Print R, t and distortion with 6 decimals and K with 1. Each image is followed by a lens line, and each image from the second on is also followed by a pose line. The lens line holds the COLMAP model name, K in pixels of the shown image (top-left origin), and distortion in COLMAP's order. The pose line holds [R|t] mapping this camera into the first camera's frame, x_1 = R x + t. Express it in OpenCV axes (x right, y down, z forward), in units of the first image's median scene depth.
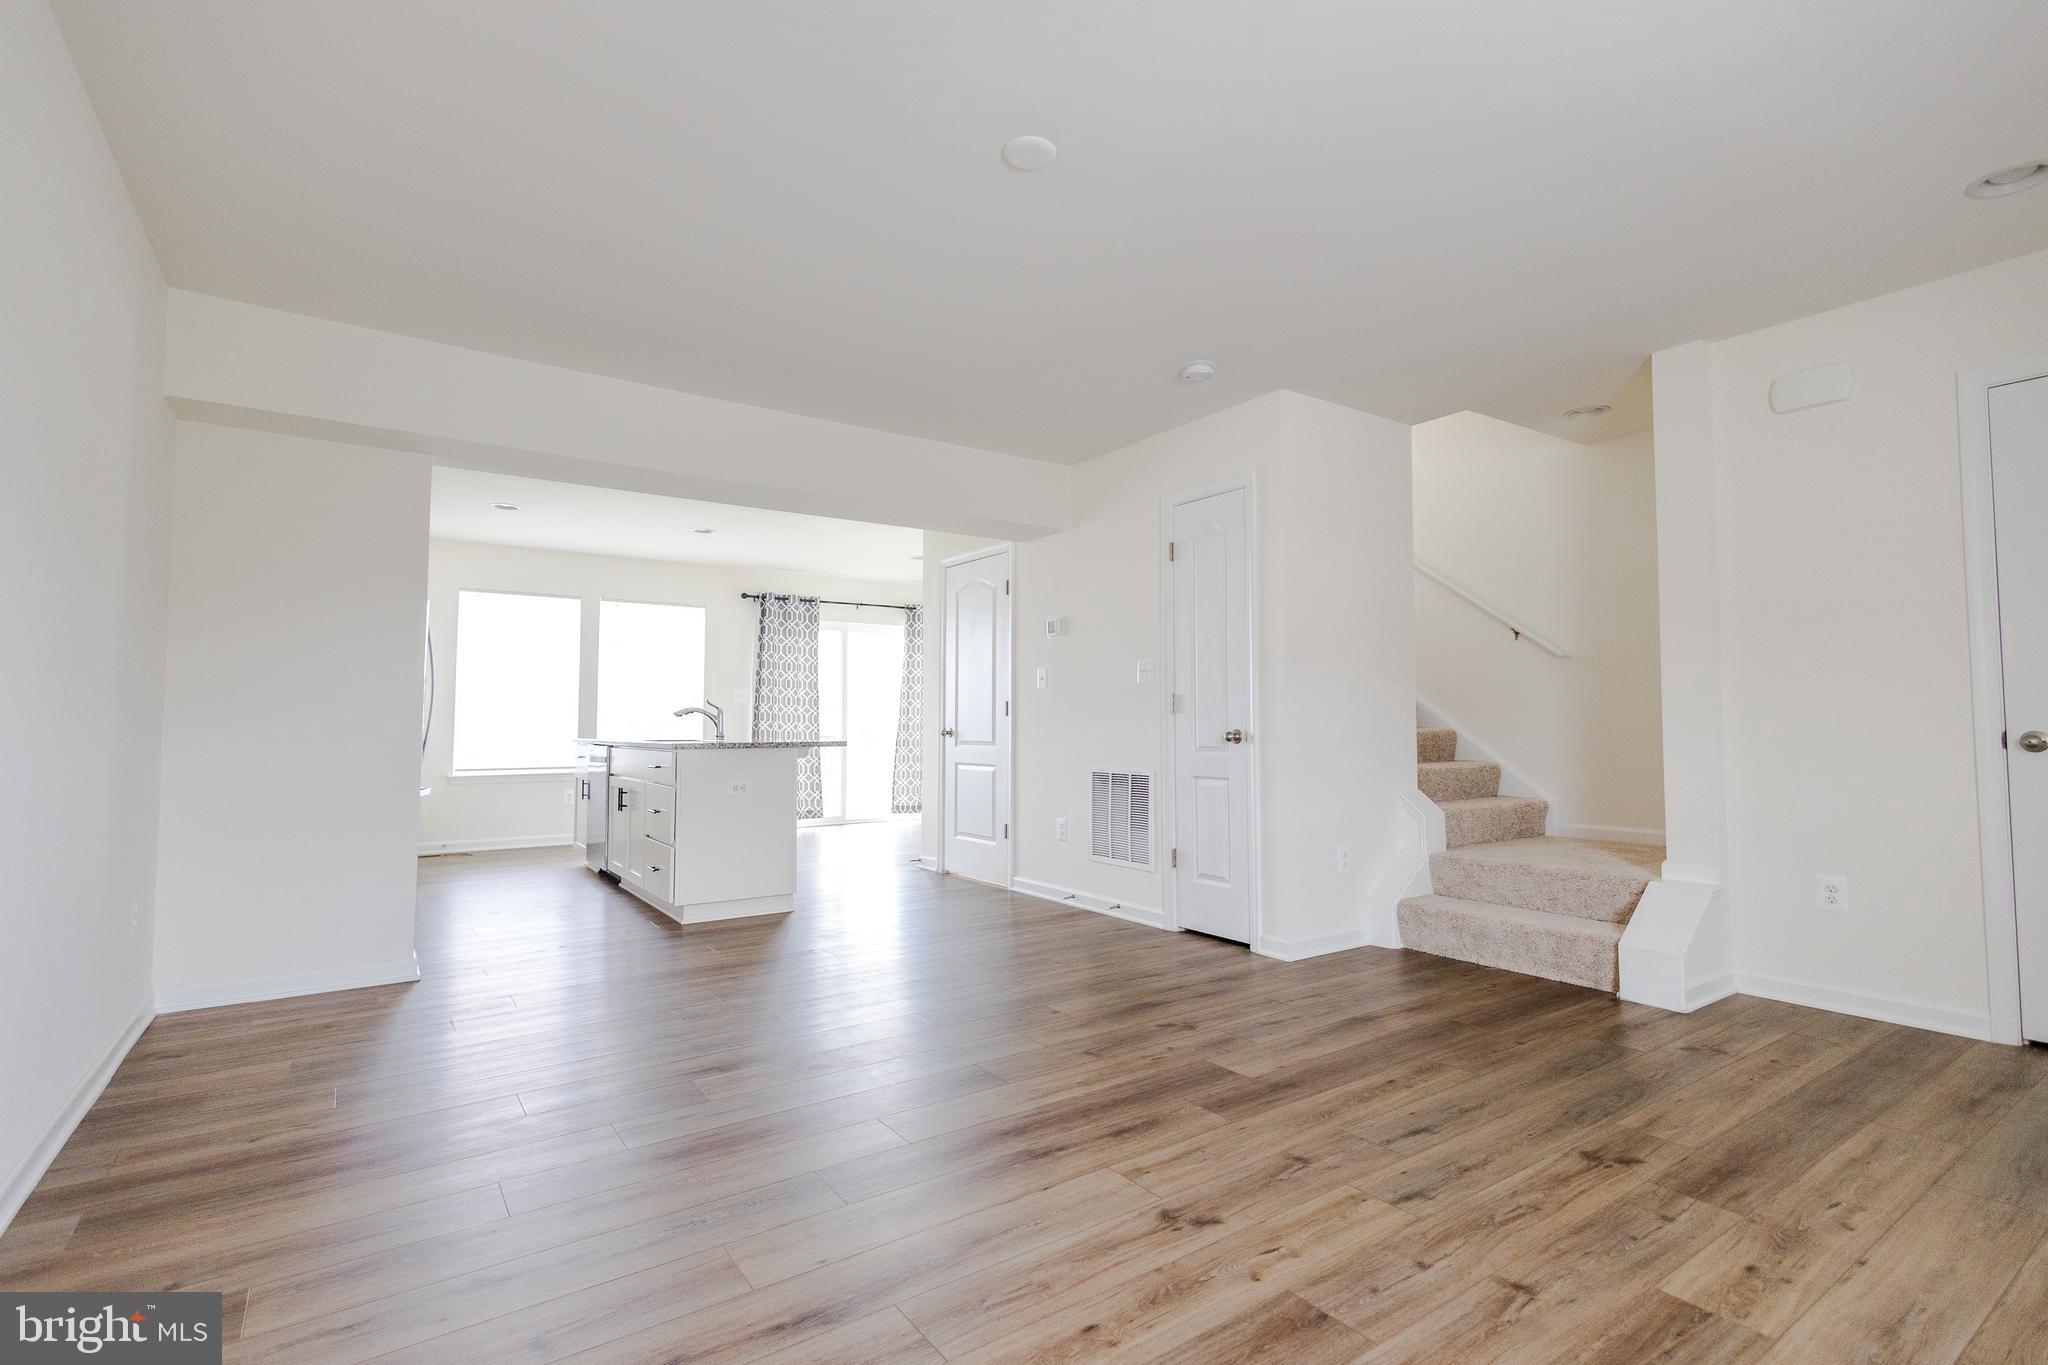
lens RADIAL K [[943.5, 0, 1024.0], [0, 943.5, 682.5], [0, 0, 1]] dist [0.002327, 0.000358]
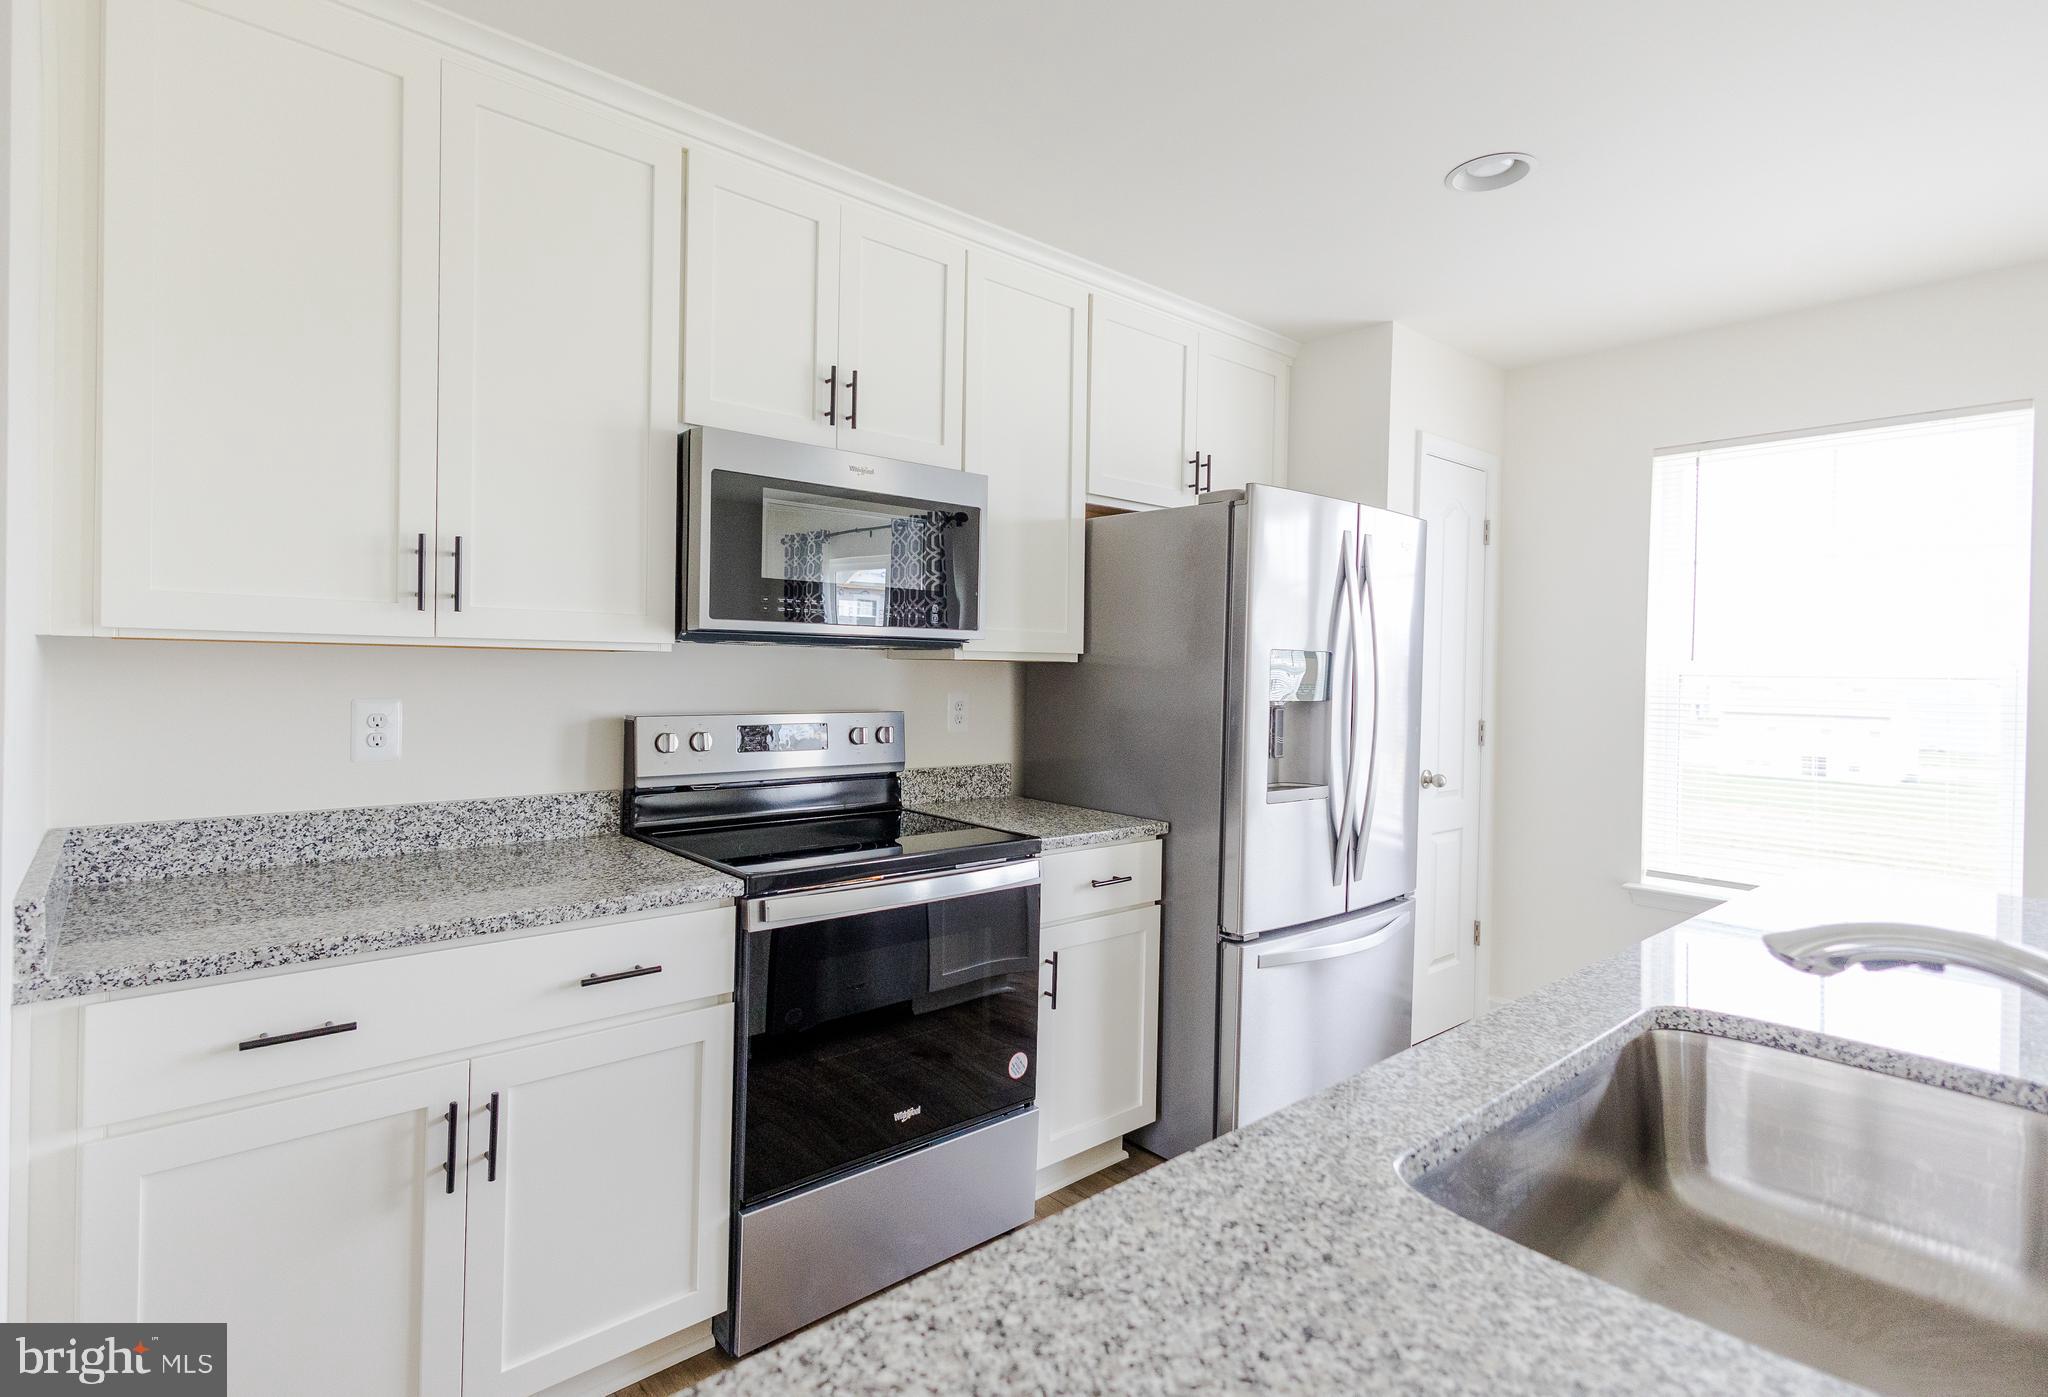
lens RADIAL K [[979.4, 0, 965.8], [0, 979.4, 674.3], [0, 0, 1]] dist [0.018420, -0.000025]
pose [[0.075217, 0.006090, -0.997149, -0.219271], [0.029090, 0.999542, 0.008299, -0.014273], [0.996743, -0.029631, 0.075006, 0.828038]]
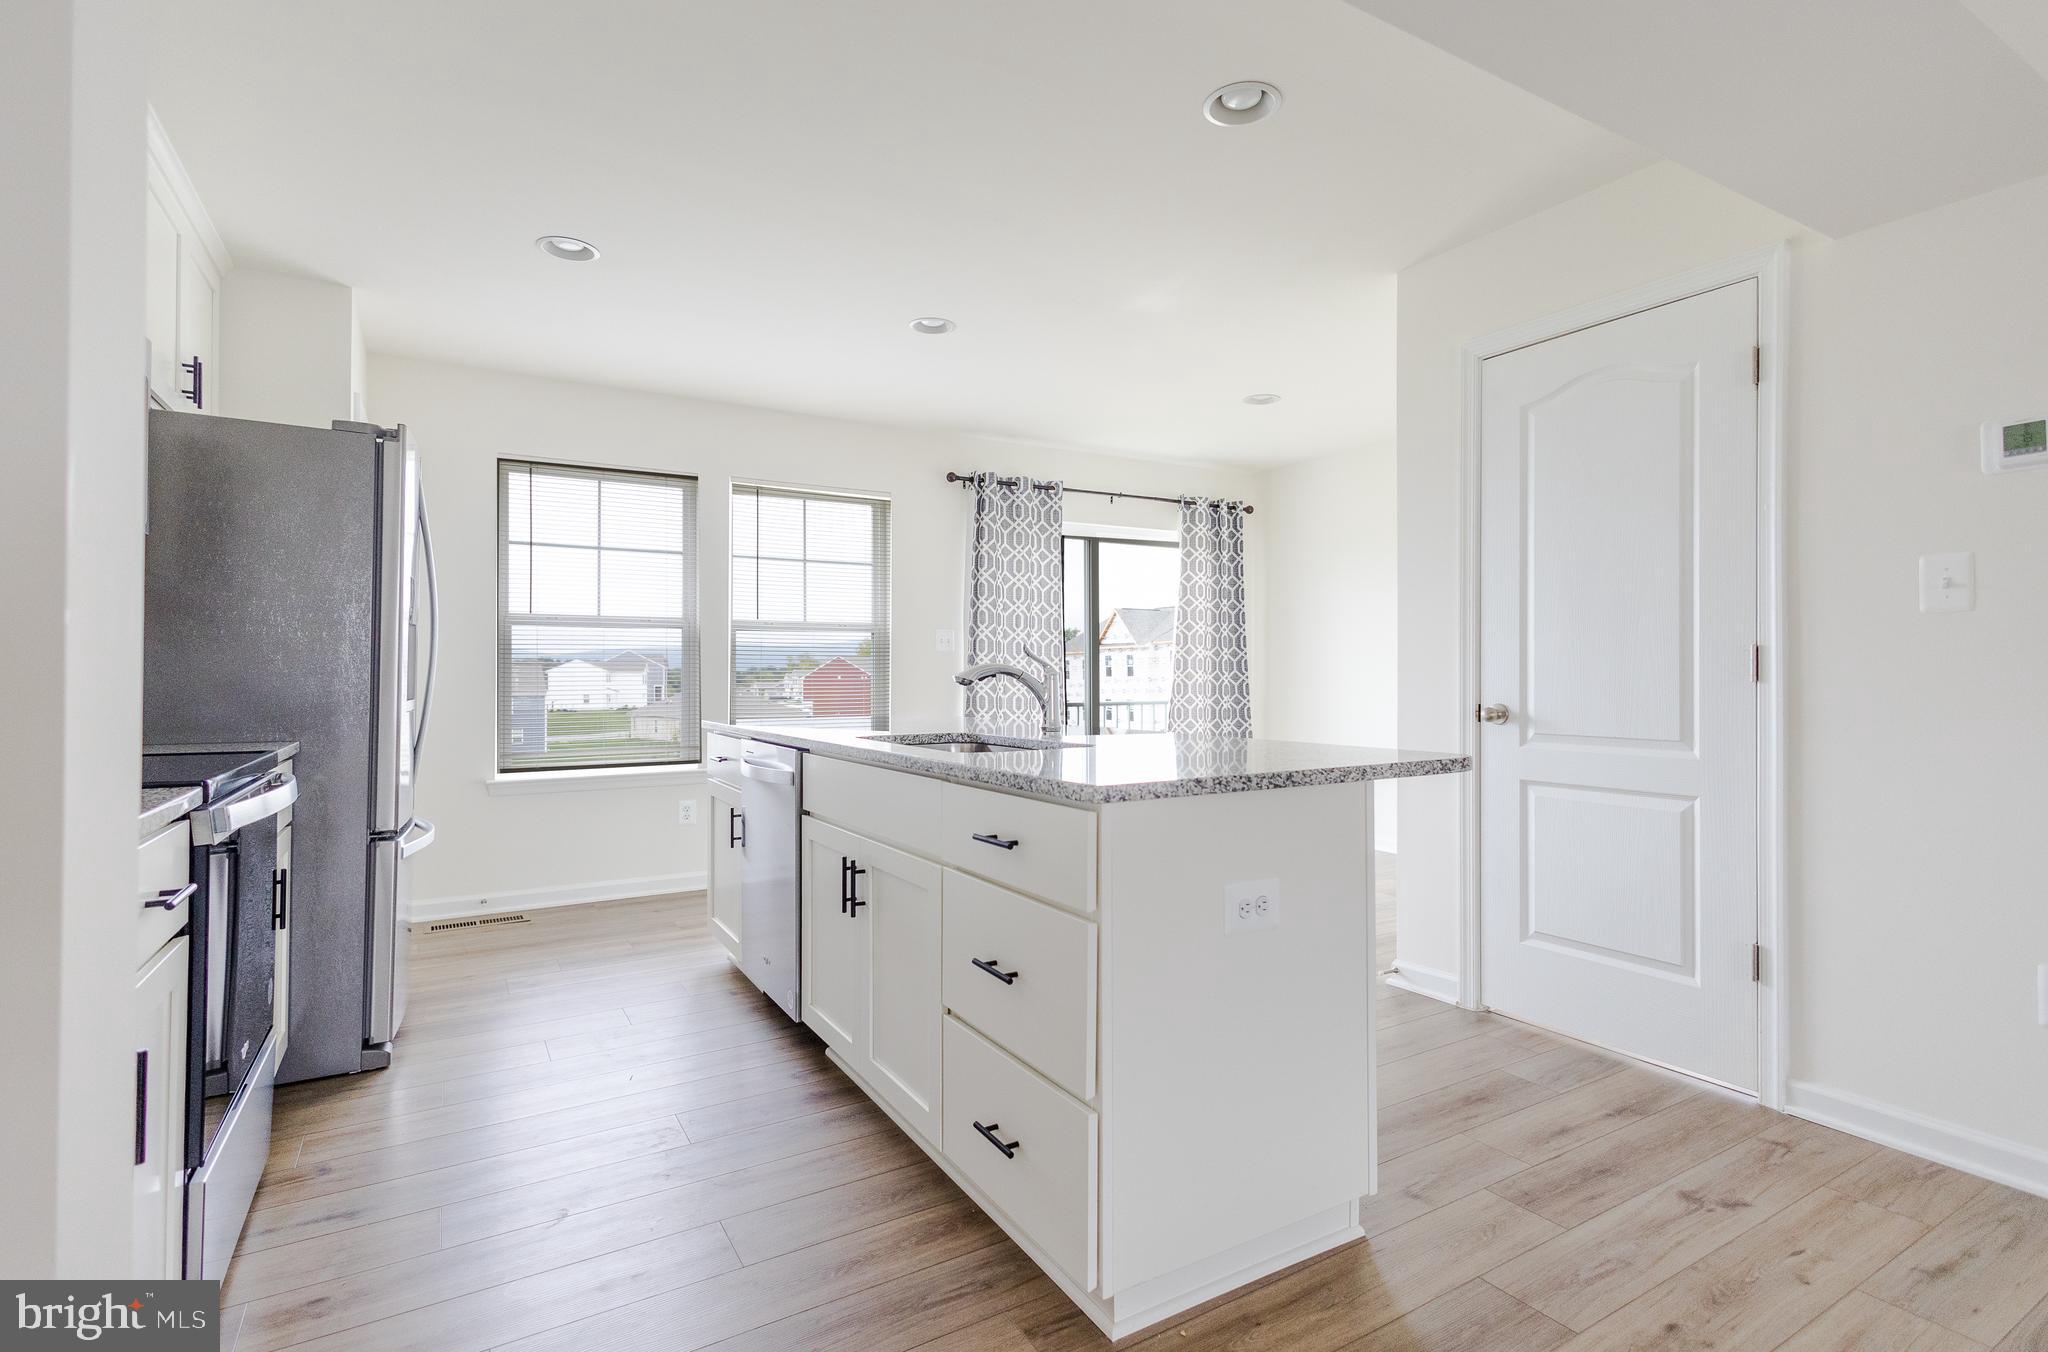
lens RADIAL K [[970.0, 0, 1024.0], [0, 970.0, 676.0], [0, 0, 1]] dist [0.031299, 0.000065]
pose [[0.996968, -0.003046, -0.077753, -0.293158], [0.006789, 0.998828, 0.047921, 0.010307], [0.077516, -0.048303, 0.995820, 0.538807]]
